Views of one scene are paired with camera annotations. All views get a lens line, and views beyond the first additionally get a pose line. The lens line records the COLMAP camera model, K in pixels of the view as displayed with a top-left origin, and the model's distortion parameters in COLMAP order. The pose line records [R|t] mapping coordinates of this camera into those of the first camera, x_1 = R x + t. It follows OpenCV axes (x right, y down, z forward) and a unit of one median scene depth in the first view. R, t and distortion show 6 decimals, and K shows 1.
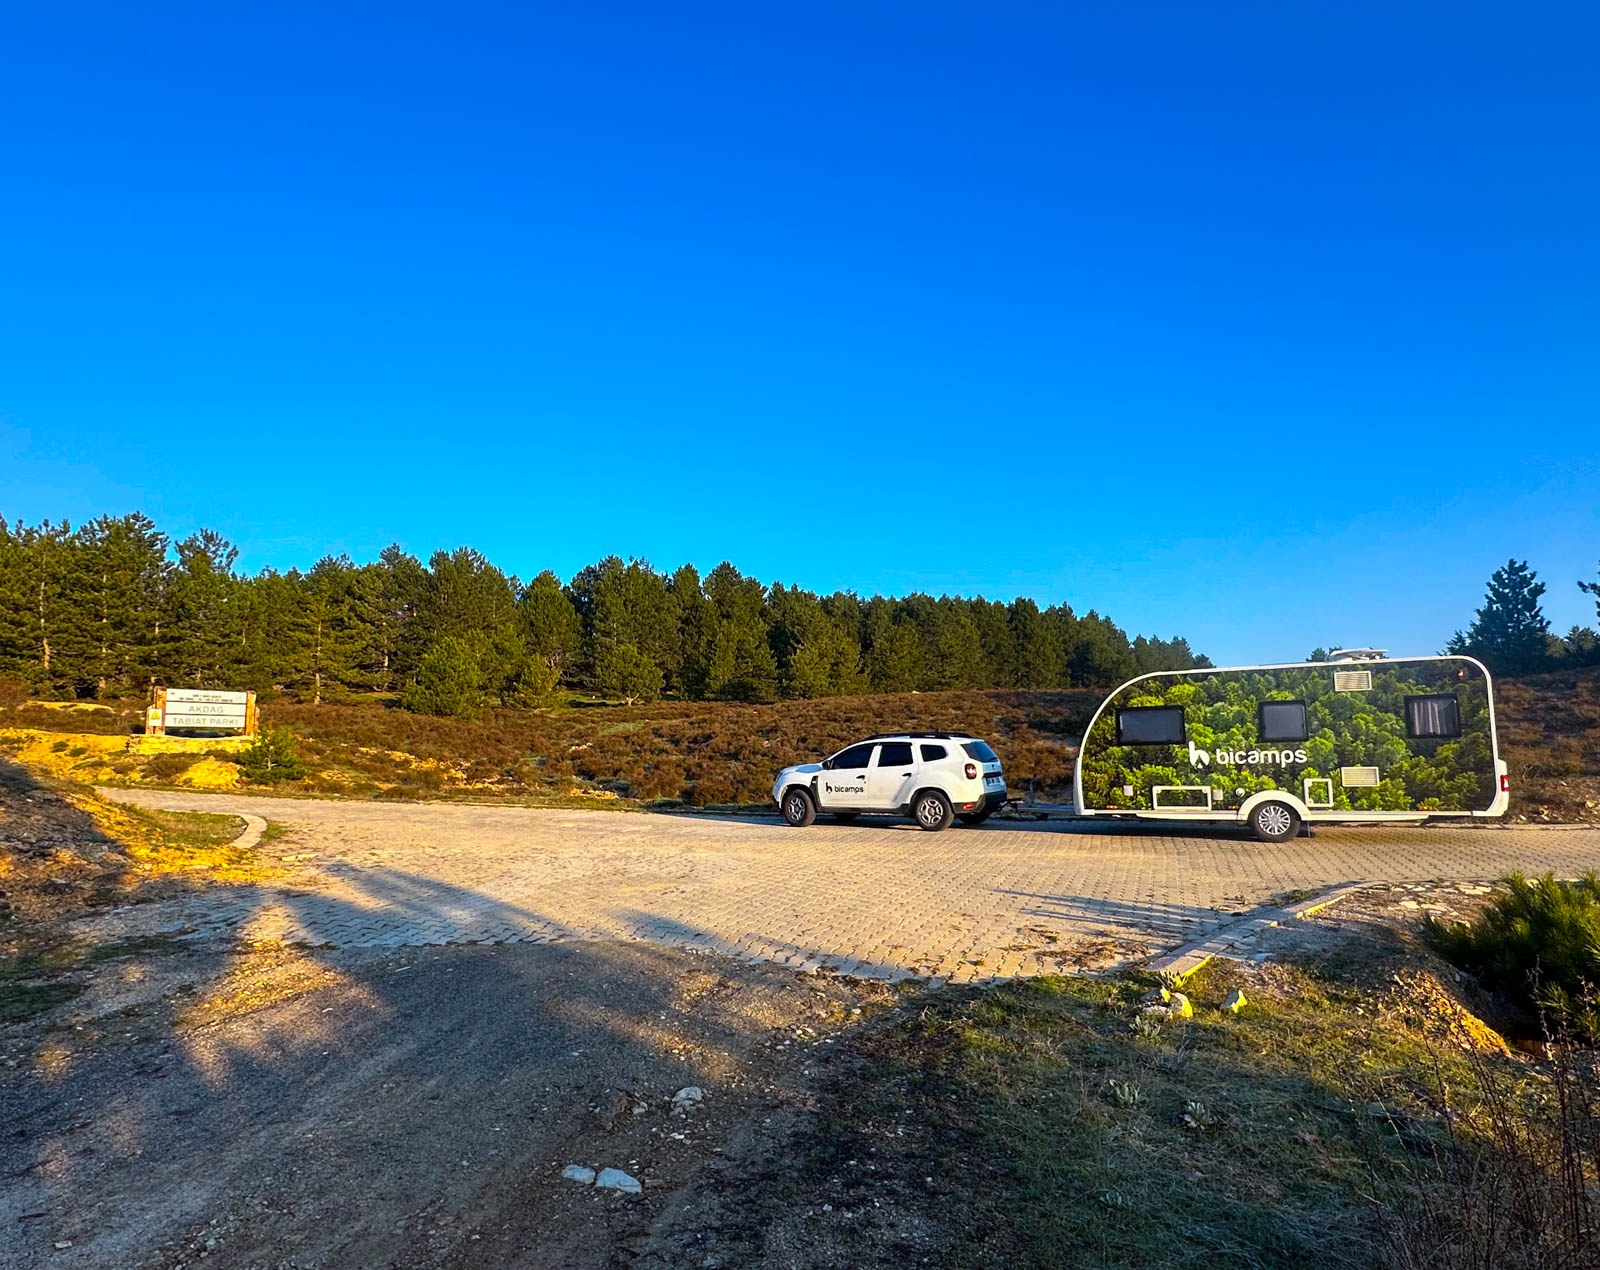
lens RADIAL K [[931.2, 0, 802.6], [0, 931.2, 649.1], [0, 0, 1]] dist [0.001825, -0.002055]
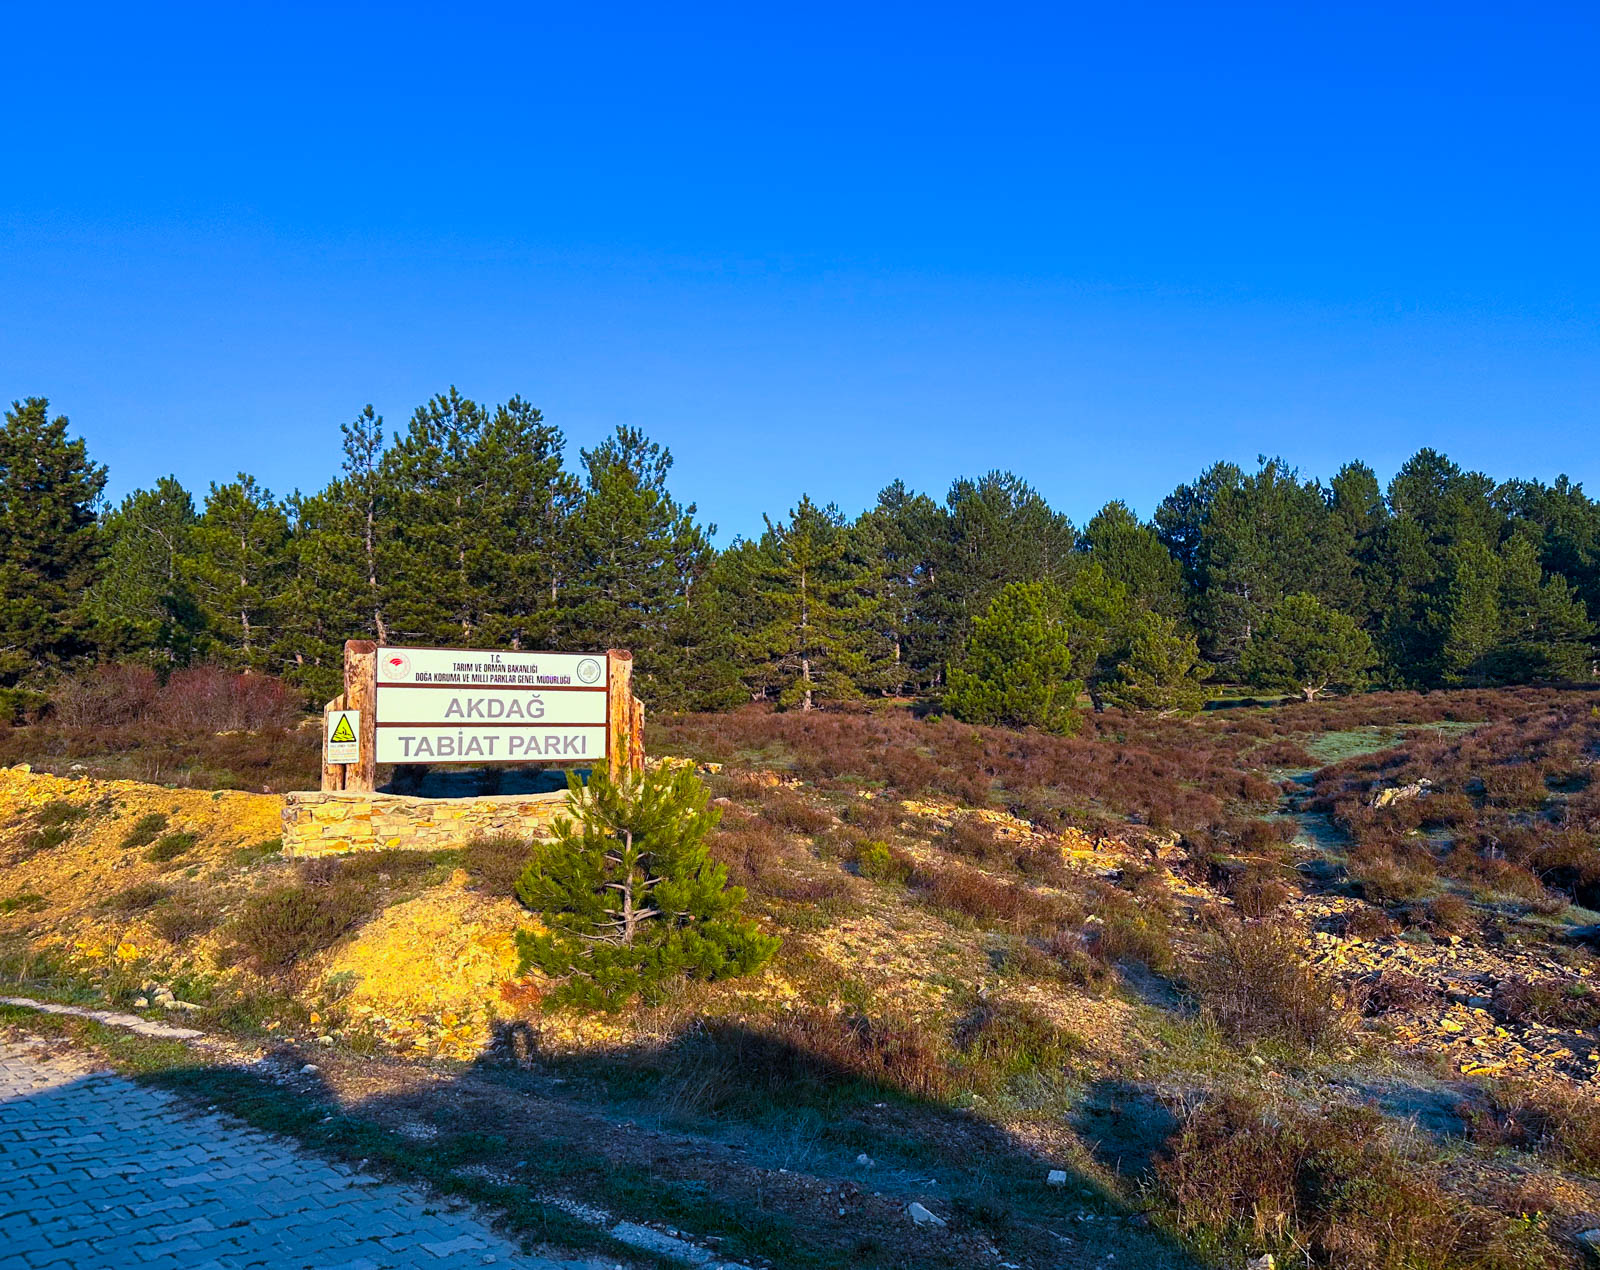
lens RADIAL K [[1205.9, 0, 802.0], [0, 1205.9, 632.7], [0, 0, 1]] dist [0.060094, -0.007457]
pose [[0.882074, -0.069899, -0.465896, -0.163272], [0.065830, 0.997517, -0.025024, 0.026501], [0.466488, -0.008597, 0.884486, 0.319105]]
